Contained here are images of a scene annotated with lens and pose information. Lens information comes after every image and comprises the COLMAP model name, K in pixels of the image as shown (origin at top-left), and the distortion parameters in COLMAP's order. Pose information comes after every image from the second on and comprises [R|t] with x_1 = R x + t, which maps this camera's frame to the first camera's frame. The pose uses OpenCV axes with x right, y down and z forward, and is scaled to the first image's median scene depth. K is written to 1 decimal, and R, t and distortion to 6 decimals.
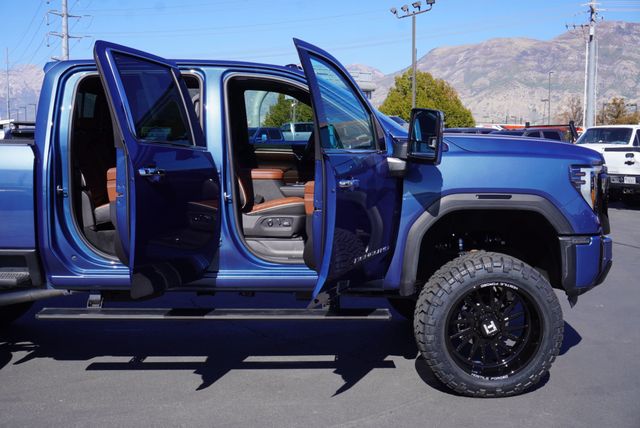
lens RADIAL K [[763.6, 0, 311.0], [0, 763.6, 229.6], [0, 0, 1]] dist [0.023301, 0.000000]
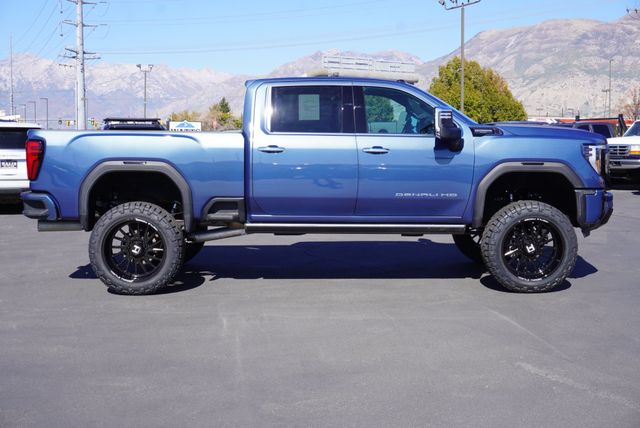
lens RADIAL K [[866.1, 0, 308.8], [0, 866.1, 240.0], [0, 0, 1]] dist [0.017653, 0.000000]
pose [[0.999363, 0.000090, -0.035696, -0.153204], [-0.000020, 0.999998, 0.001964, 0.106724], [0.035696, -0.001962, 0.999361, -0.776932]]
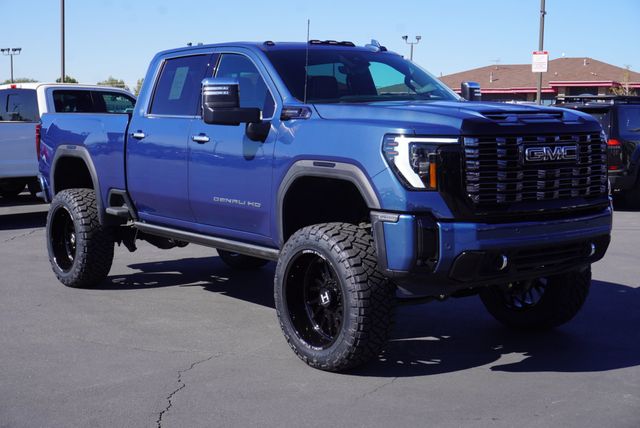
lens RADIAL K [[1008.3, 0, 320.4], [0, 1008.3, 214.6], [0, 0, 1]] dist [-0.065453, 0.000000]
pose [[0.572838, 0.076802, -0.816062, 1.265545], [-0.102075, 0.994535, 0.021947, -0.006268], [0.813288, 0.070727, 0.577547, 0.238091]]
